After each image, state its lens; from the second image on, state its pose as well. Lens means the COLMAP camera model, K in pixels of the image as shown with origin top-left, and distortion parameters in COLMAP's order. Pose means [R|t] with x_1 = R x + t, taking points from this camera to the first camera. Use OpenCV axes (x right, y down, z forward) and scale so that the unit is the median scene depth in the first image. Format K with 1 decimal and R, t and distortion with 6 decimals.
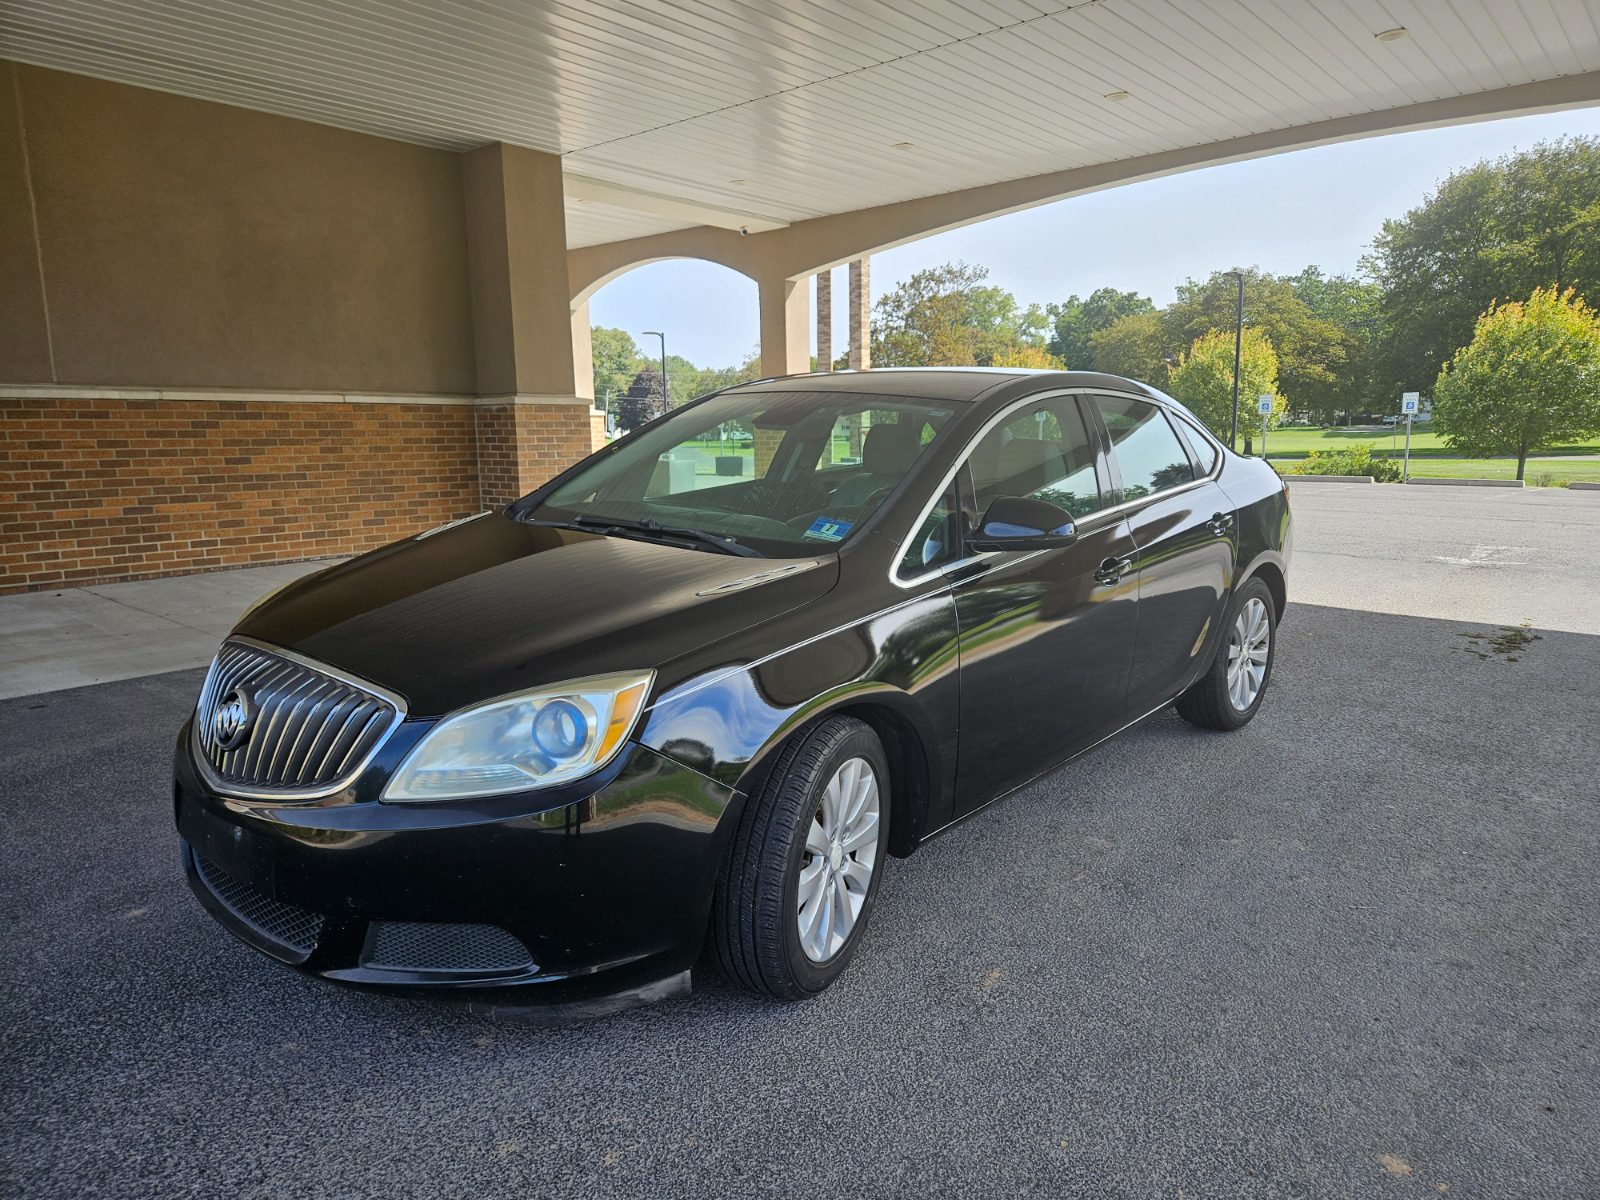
lens RADIAL K [[1076.5, 0, 814.5], [0, 1076.5, 603.4], [0, 0, 1]] dist [0.052906, -0.045277]
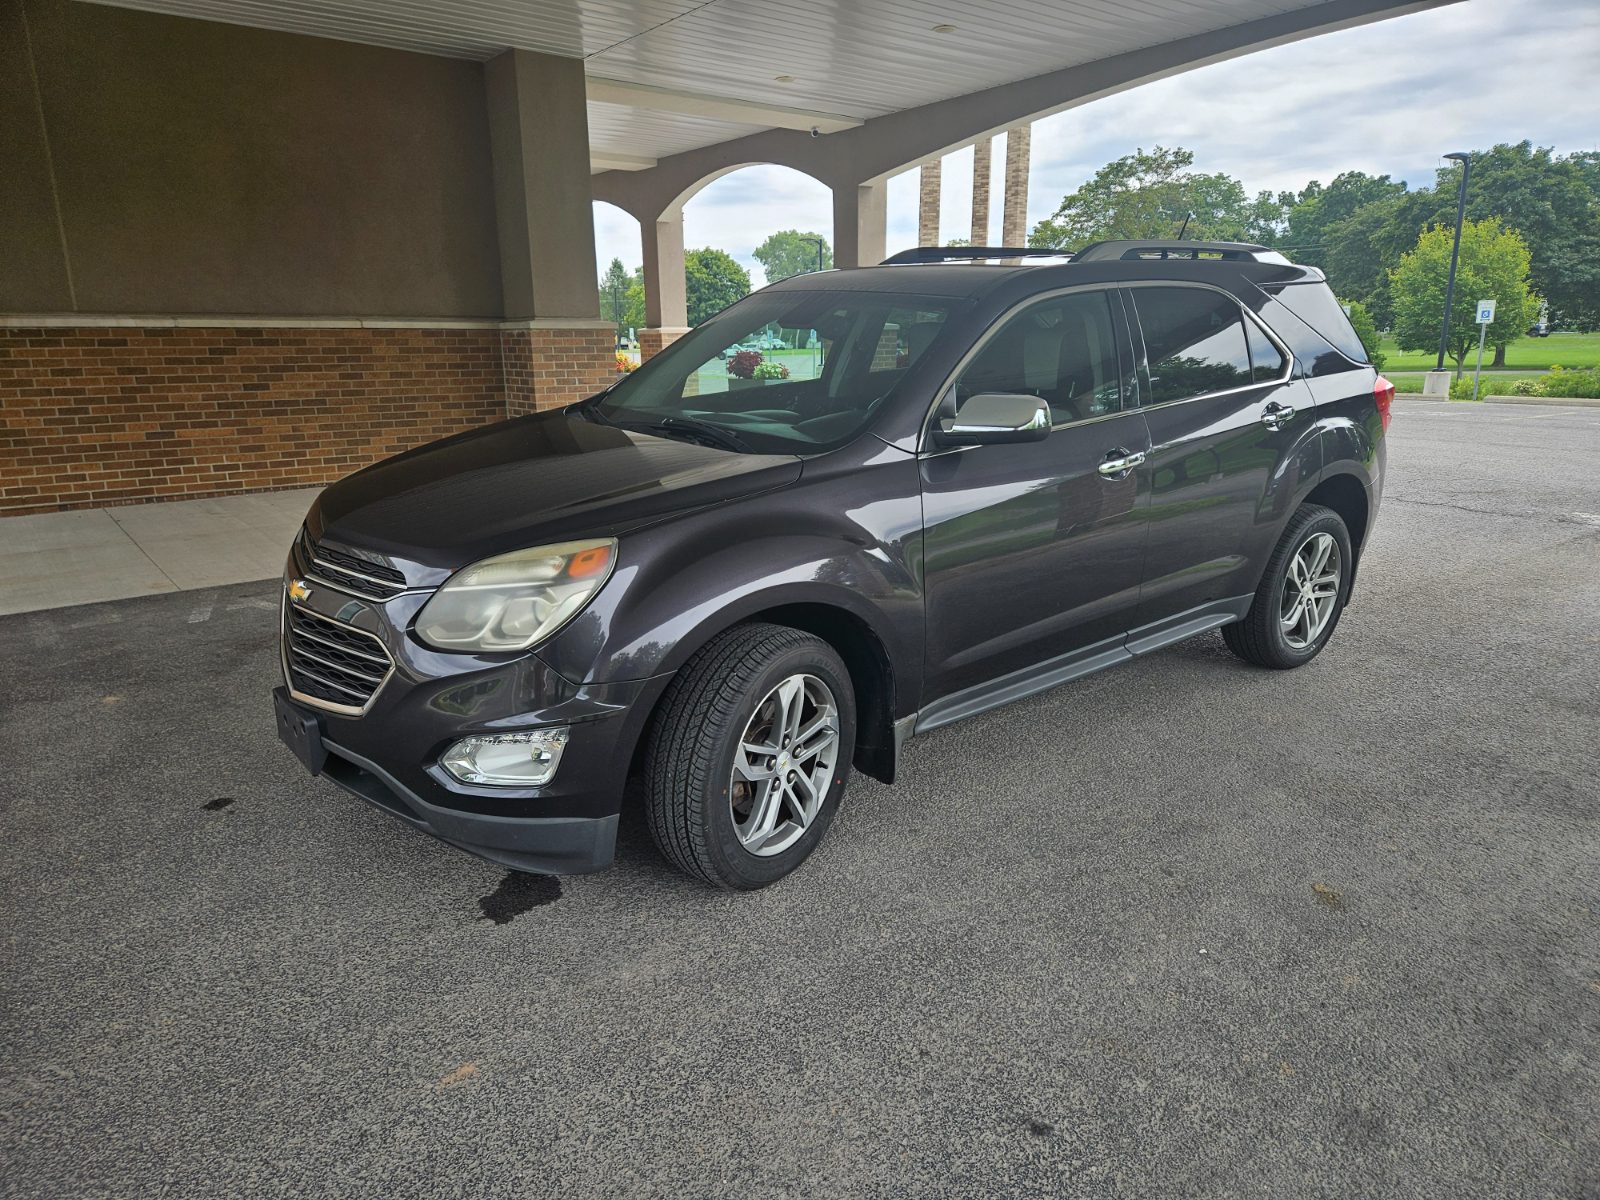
lens RADIAL K [[1076.5, 0, 789.4], [0, 1076.5, 615.2], [0, 0, 1]] dist [0.052906, -0.045277]
pose [[0.979112, 0.053223, -0.196232, 0.173259], [-0.034431, 0.994594, 0.097963, -0.033320], [0.200385, -0.089161, 0.975652, 0.074065]]
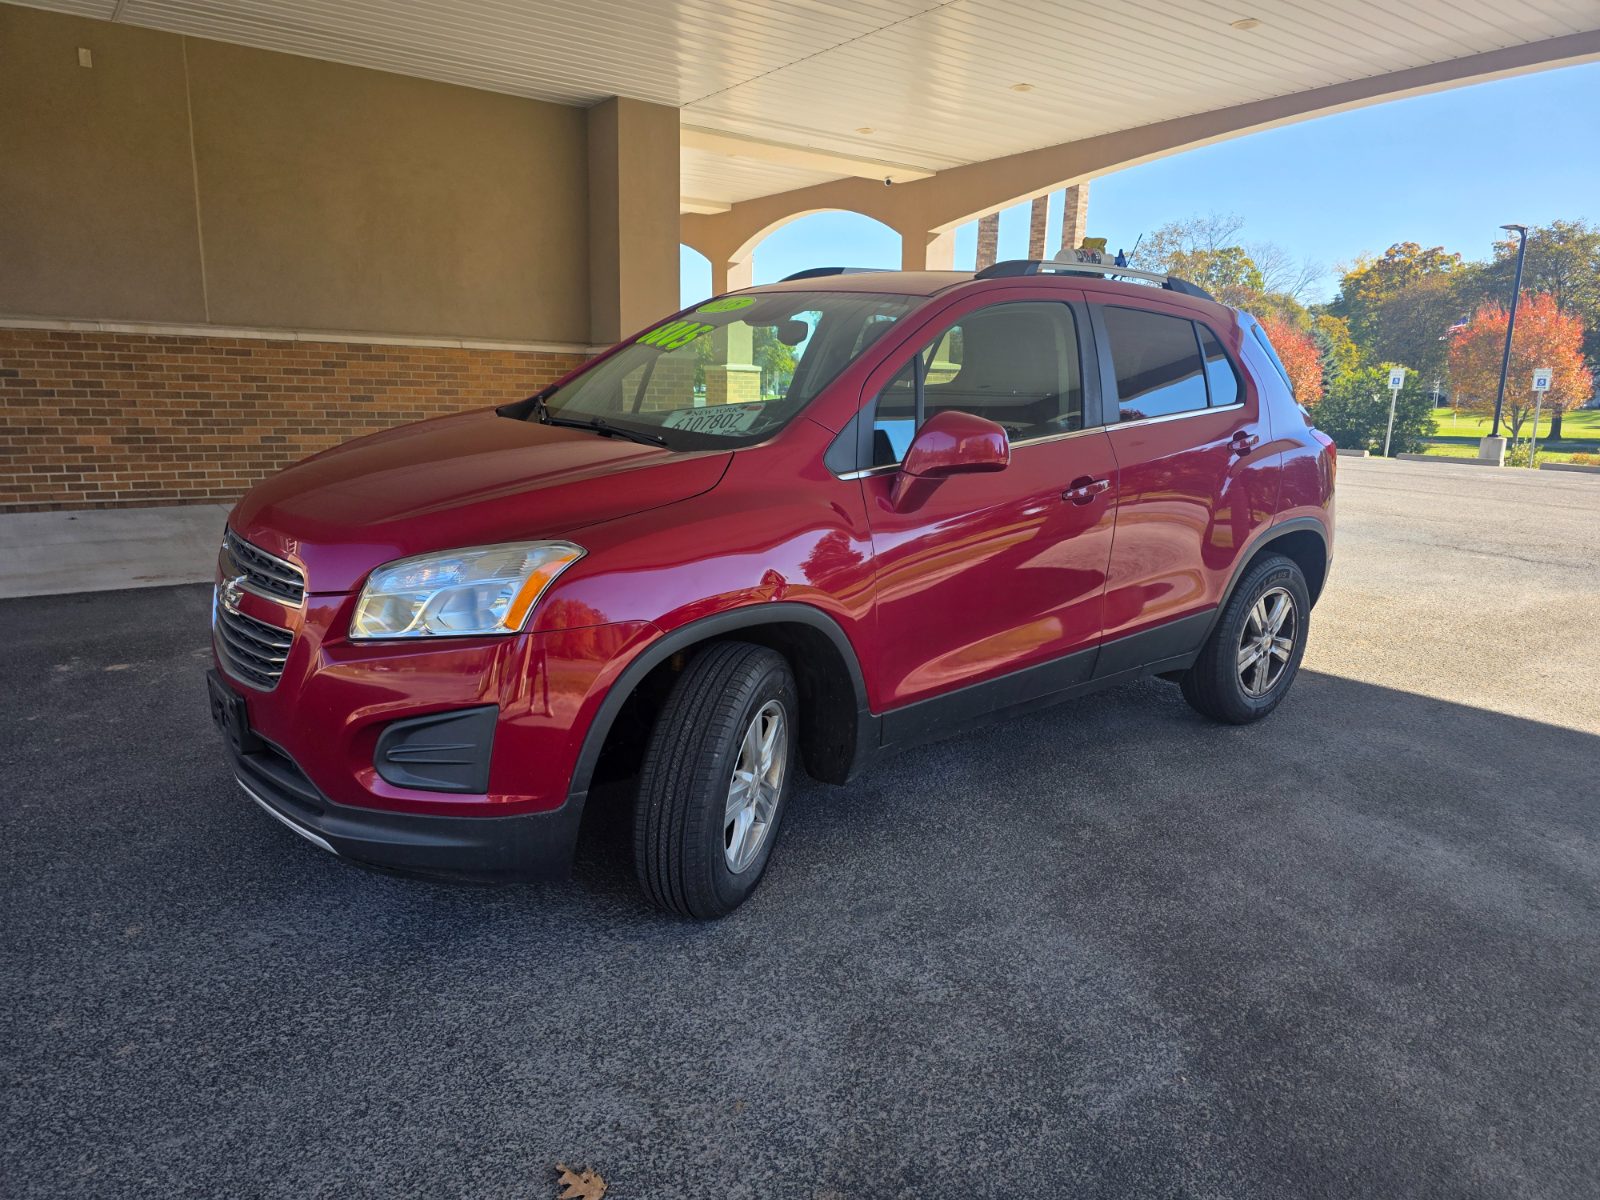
lens RADIAL K [[1076.5, 0, 778.4], [0, 1076.5, 611.9], [0, 0, 1]] dist [0.052906, -0.045277]
pose [[0.967373, 0.087090, -0.237917, 0.154902], [-0.075965, 0.995562, 0.055555, -0.008732], [0.241699, -0.035669, 0.969695, 0.025897]]
